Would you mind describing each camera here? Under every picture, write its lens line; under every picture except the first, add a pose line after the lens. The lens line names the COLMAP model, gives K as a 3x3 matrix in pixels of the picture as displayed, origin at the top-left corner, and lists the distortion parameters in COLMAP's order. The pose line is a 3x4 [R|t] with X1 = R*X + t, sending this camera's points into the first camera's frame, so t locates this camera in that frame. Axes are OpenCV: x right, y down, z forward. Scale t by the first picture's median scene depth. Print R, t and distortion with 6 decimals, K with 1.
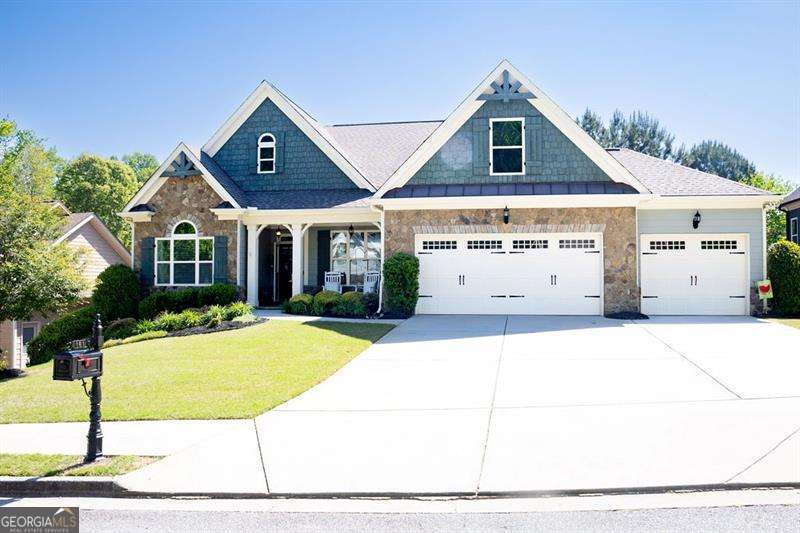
lens RADIAL K [[654.6, 0, 395.2], [0, 654.6, 267.2], [0, 0, 1]] dist [-0.135827, 0.004944]
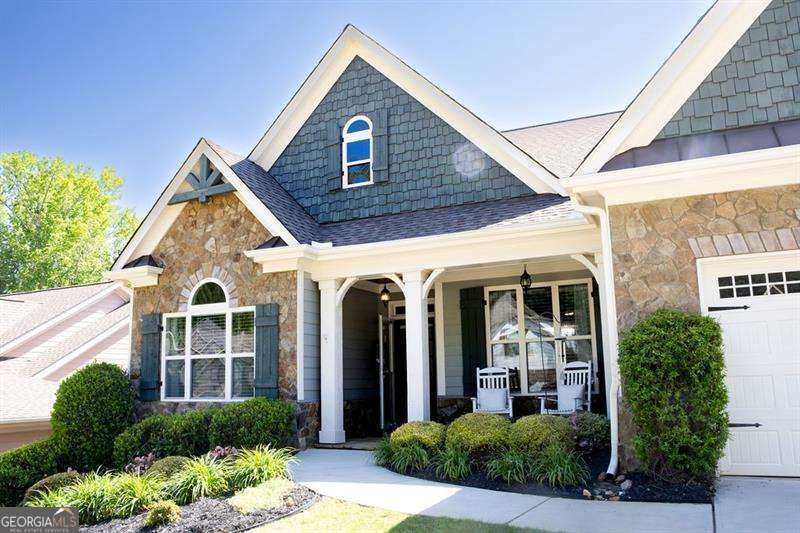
lens RADIAL K [[654.6, 0, 395.2], [0, 654.6, 267.2], [0, 0, 1]] dist [-0.135827, 0.004944]
pose [[0.966542, -0.066723, -0.247677, -0.041072], [0.030007, 0.988358, -0.149158, 0.003209], [0.254746, 0.136735, 0.957292, 0.520830]]
